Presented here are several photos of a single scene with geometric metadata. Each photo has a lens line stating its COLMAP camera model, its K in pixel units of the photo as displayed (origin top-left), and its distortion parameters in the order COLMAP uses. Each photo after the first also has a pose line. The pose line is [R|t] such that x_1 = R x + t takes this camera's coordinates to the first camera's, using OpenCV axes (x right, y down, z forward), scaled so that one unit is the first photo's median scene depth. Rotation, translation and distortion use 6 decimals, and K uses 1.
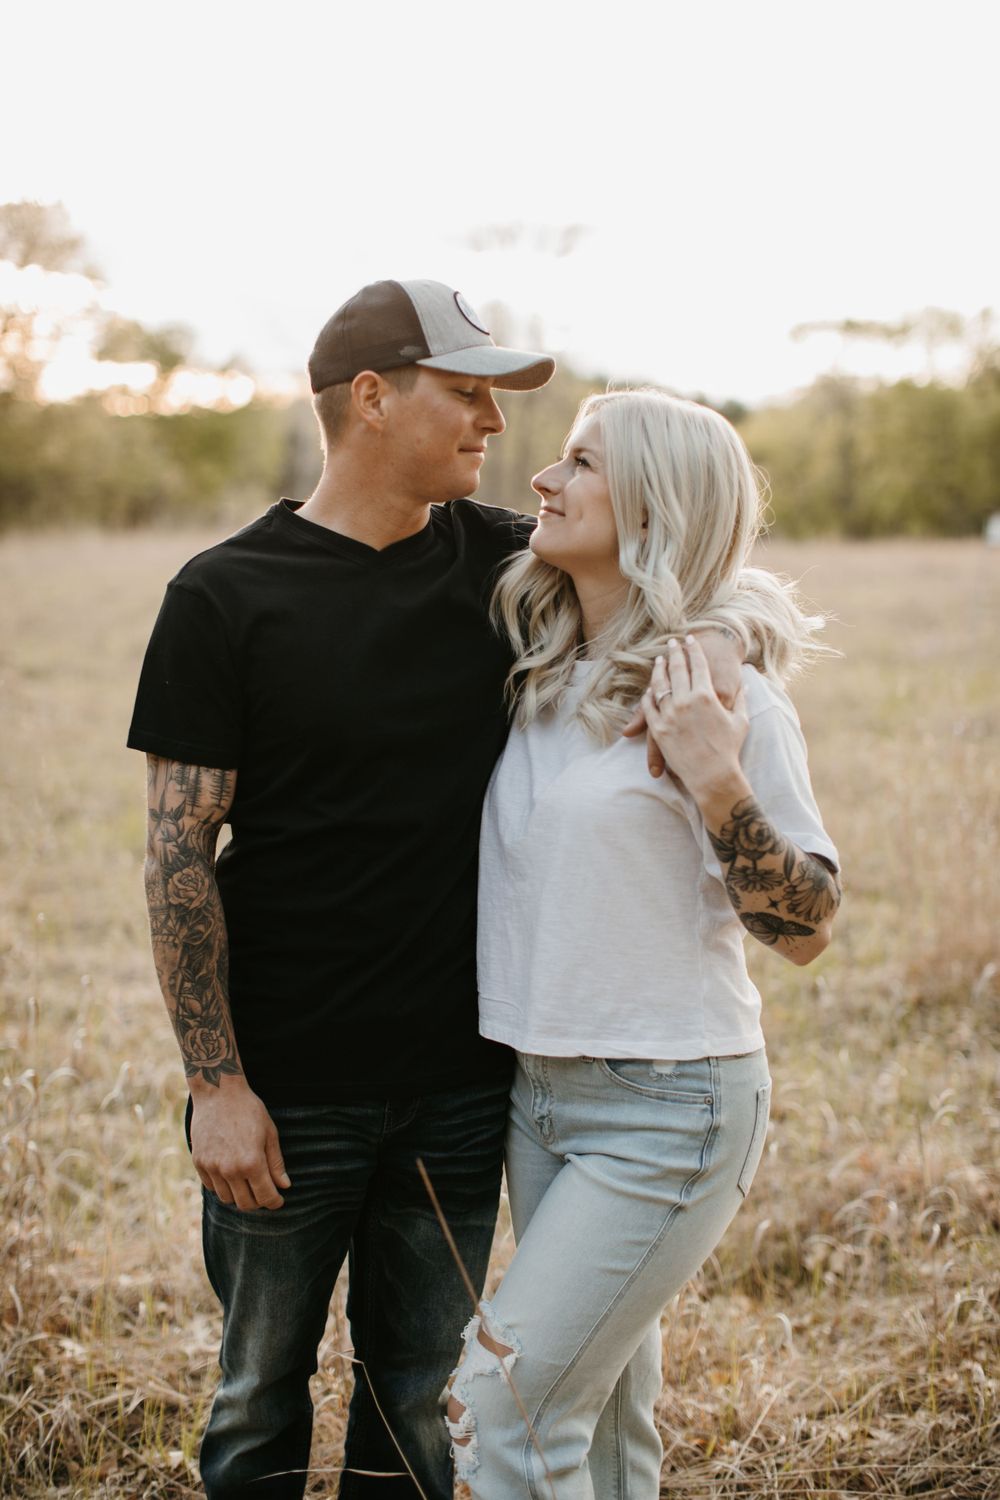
lens RADIAL K [[2205.1, 0, 500.0], [0, 2205.1, 750.0], [0, 0, 1]] dist [-0.128825, 0.050509]
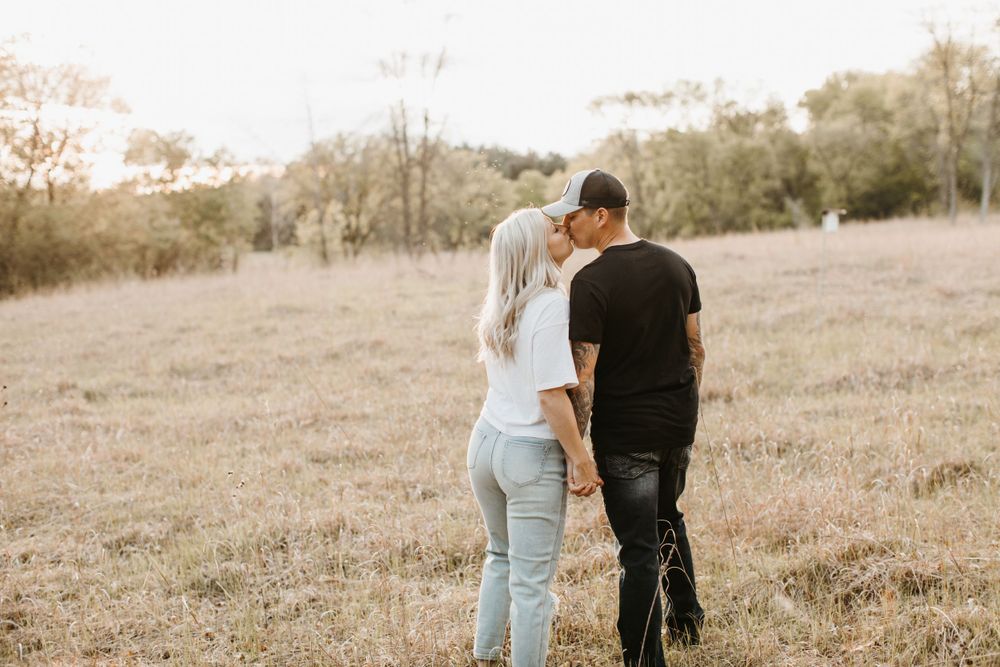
lens RADIAL K [[1452.7, 0, 500.0], [0, 1452.7, 333.5], [0, 0, 1]] dist [-0.198833, 0.464546]
pose [[0.994188, -0.087717, 0.062417, -0.184553], [0.090225, 0.995175, -0.038553, -0.127190], [-0.058734, 0.043961, 0.997305, 1.059002]]
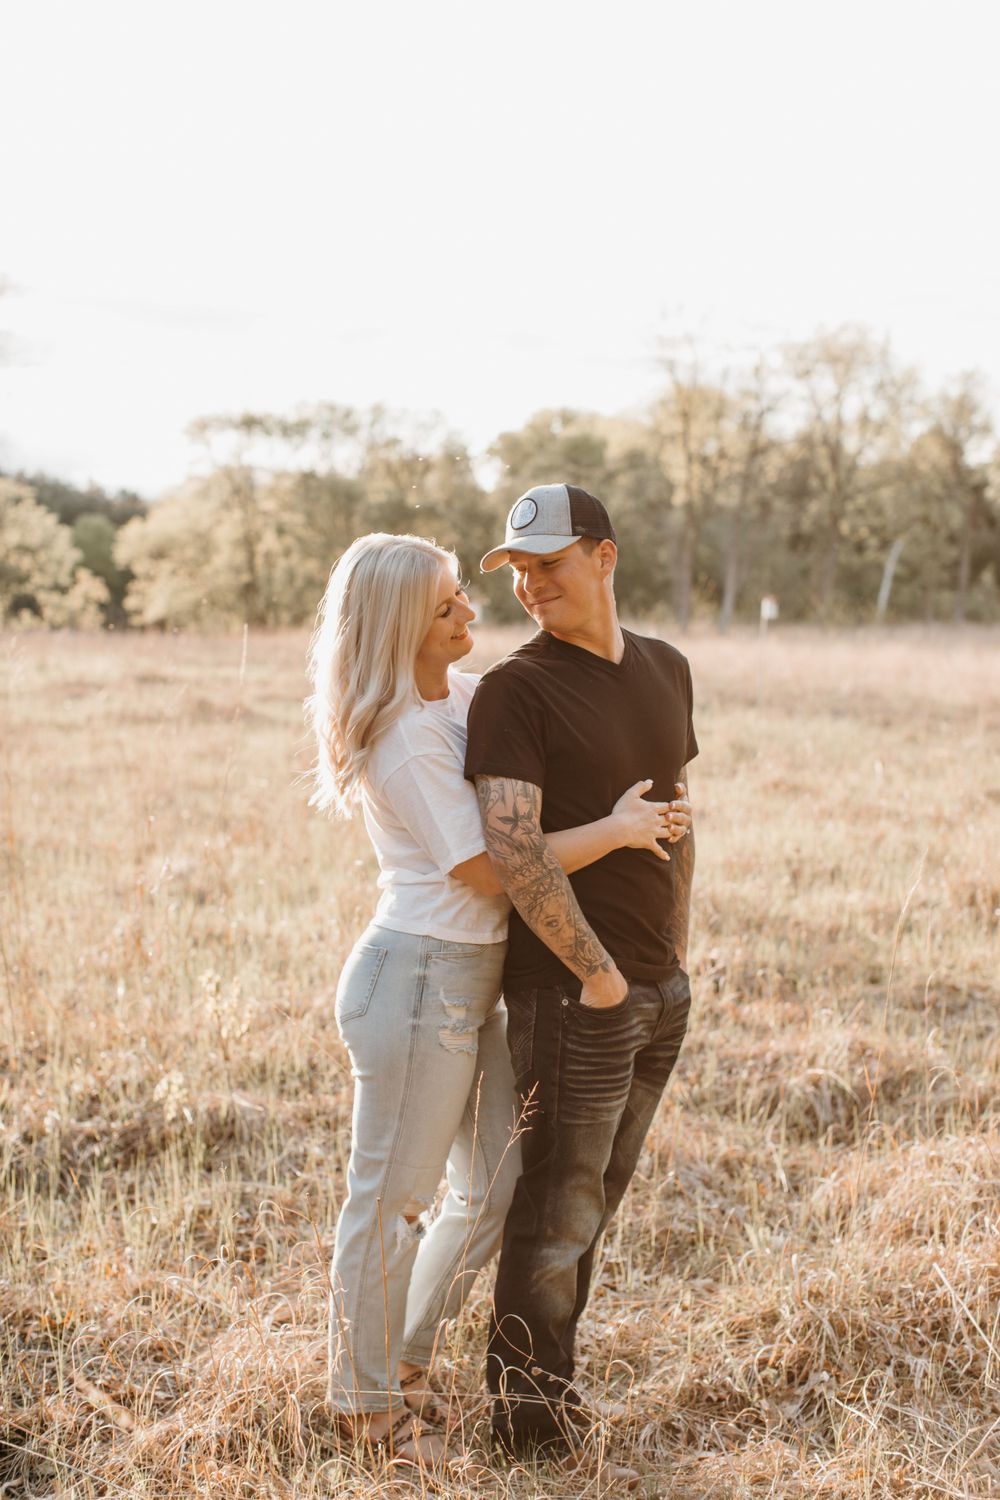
lens RADIAL K [[2227.4, 0, 500.0], [0, 2227.4, 750.0], [0, 0, 1]] dist [-0.153816, 0.390818]
pose [[0.961655, -0.027425, 0.272887, -0.616145], [0.038807, 0.998584, -0.036399, 0.131789], [-0.271503, 0.045593, 0.961357, -1.170517]]
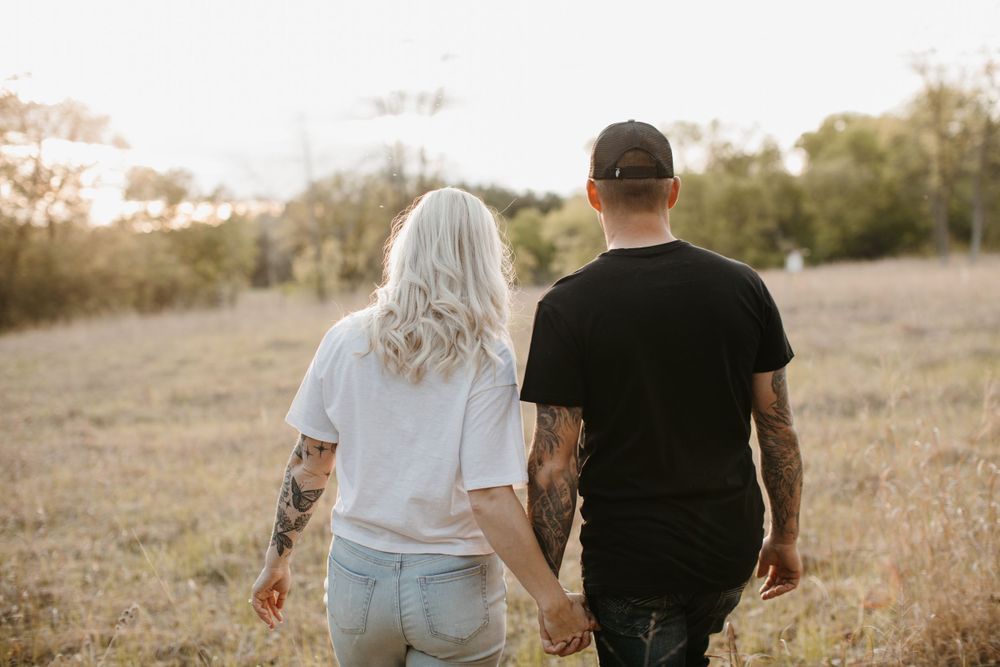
lens RADIAL K [[1460.2, 0, 500.0], [0, 1460.2, 333.5], [0, 0, 1]] dist [-0.129734, 0.042154]
pose [[0.994638, -0.079764, 0.065820, -0.149041], [0.084069, 0.994308, -0.065459, -0.072846], [-0.060224, 0.070641, 0.995682, 0.645924]]
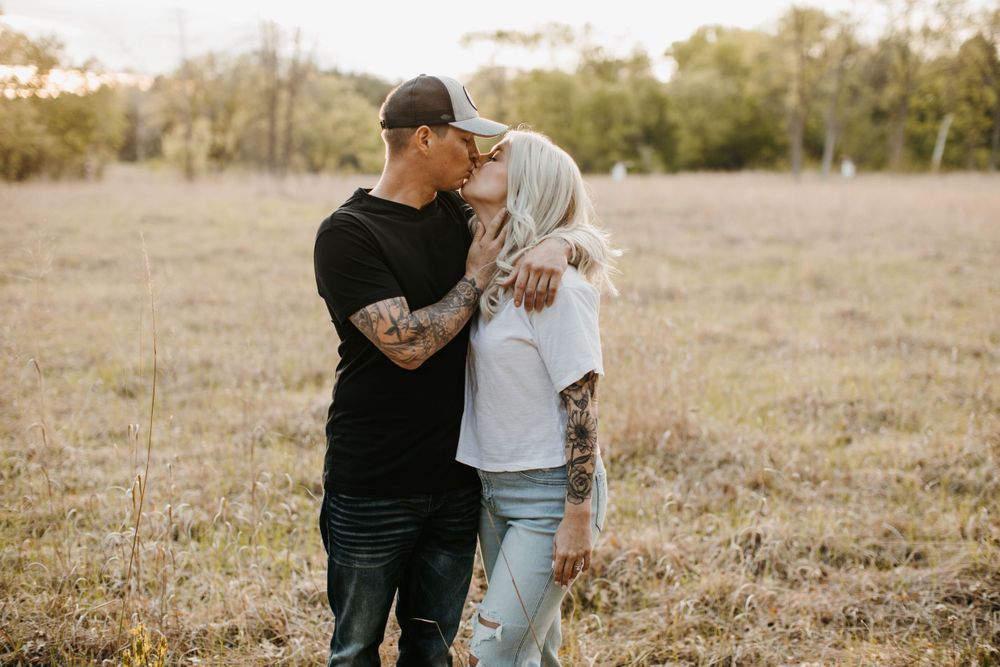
lens RADIAL K [[1473.4, 0, 500.0], [0, 1473.4, 333.5], [0, 0, 1]] dist [-0.134575, 0.186446]
pose [[0.987454, -0.032821, 0.154458, -0.183856], [0.031187, 0.999429, 0.012988, 0.000624], [-0.154796, -0.008008, 0.987914, -0.300530]]
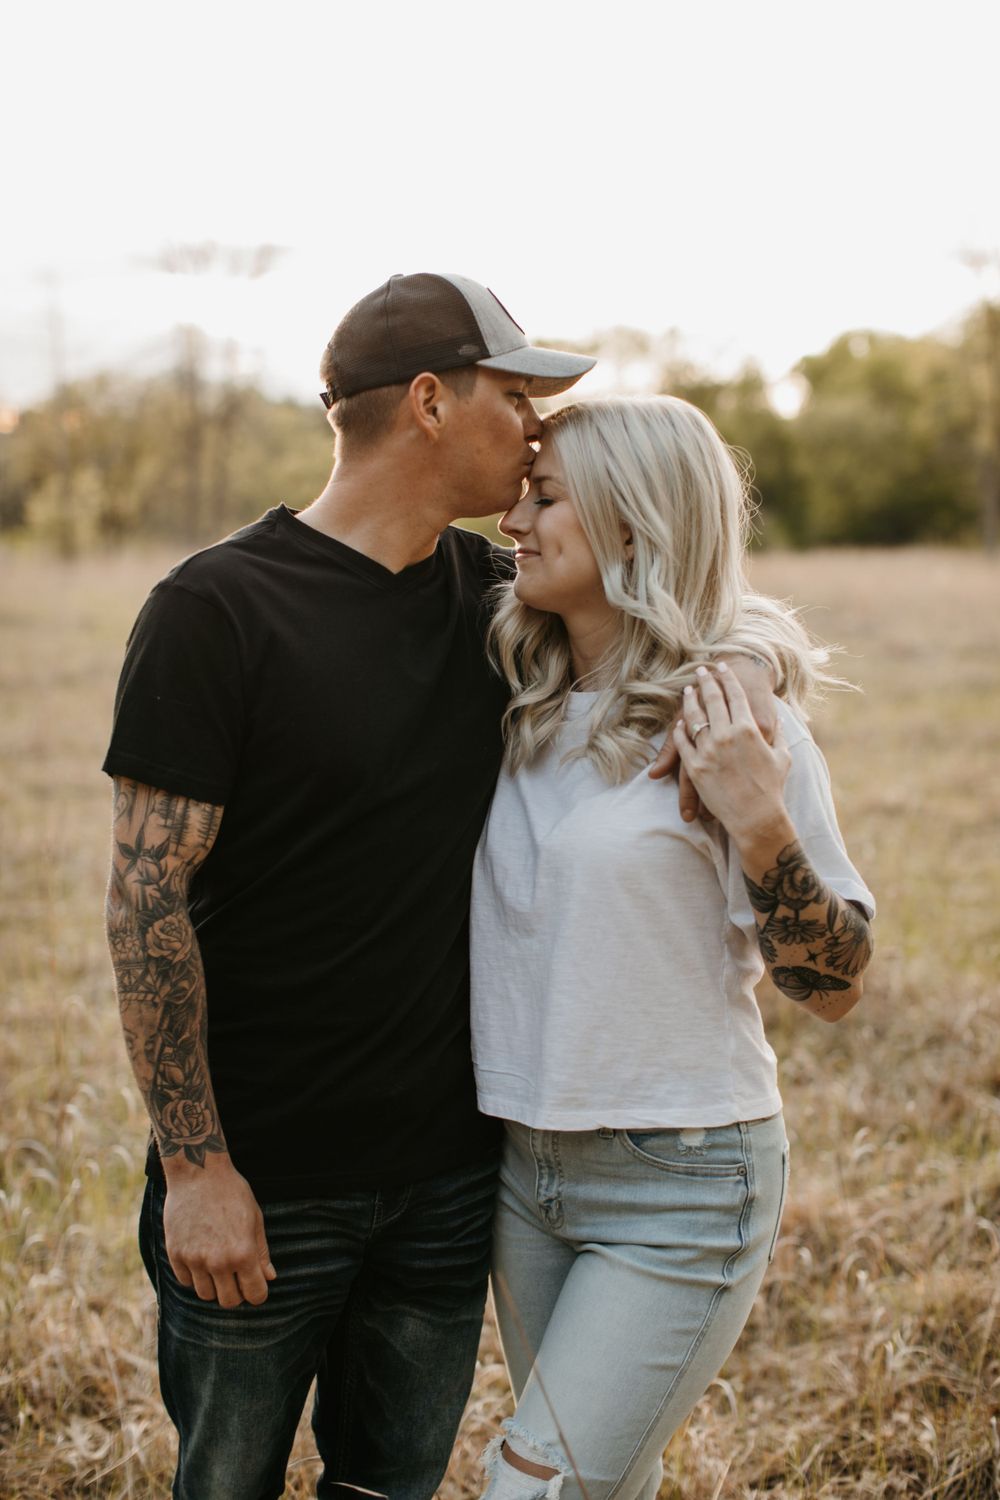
lens RADIAL K [[2210.2, 0, 500.0], [0, 2210.2, 750.0], [0, 0, 1]] dist [-0.134575, 0.186446]
pose [[0.990100, -0.028956, 0.137348, -0.116596], [0.030311, 0.999510, -0.007780, -0.009924], [-0.137055, 0.011866, 0.990492, 0.106697]]
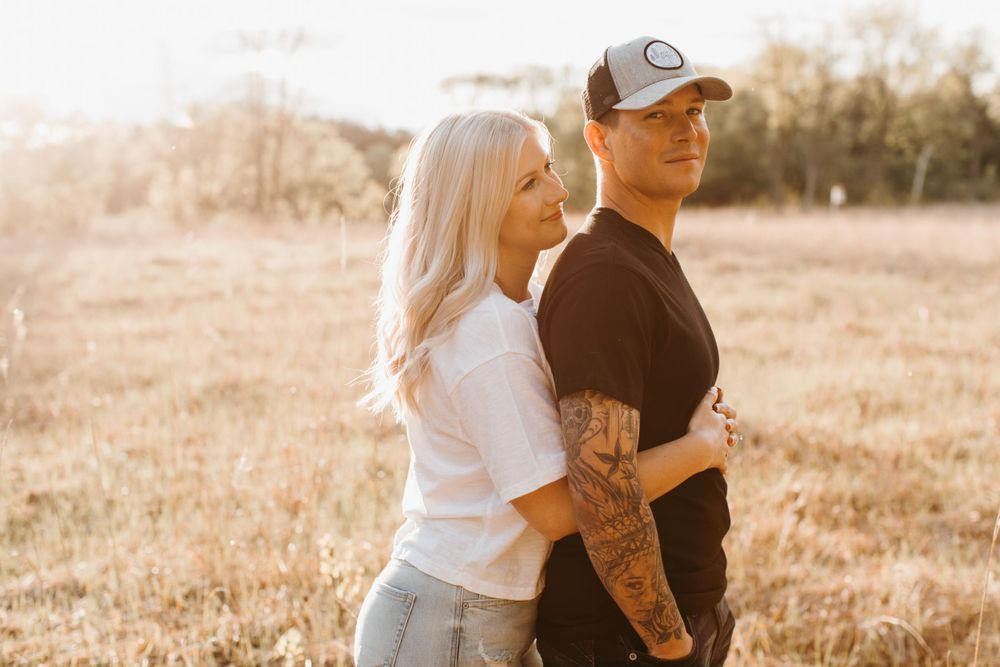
lens RADIAL K [[1484.9, 0, 497.1], [0, 1484.9, 303.7], [0, 0, 1]] dist [-0.153816, 0.390818]
pose [[0.984751, -0.047241, 0.167431, -0.388568], [0.054125, 0.997856, -0.036792, 0.078244], [-0.165334, 0.045293, 0.985197, -0.628923]]
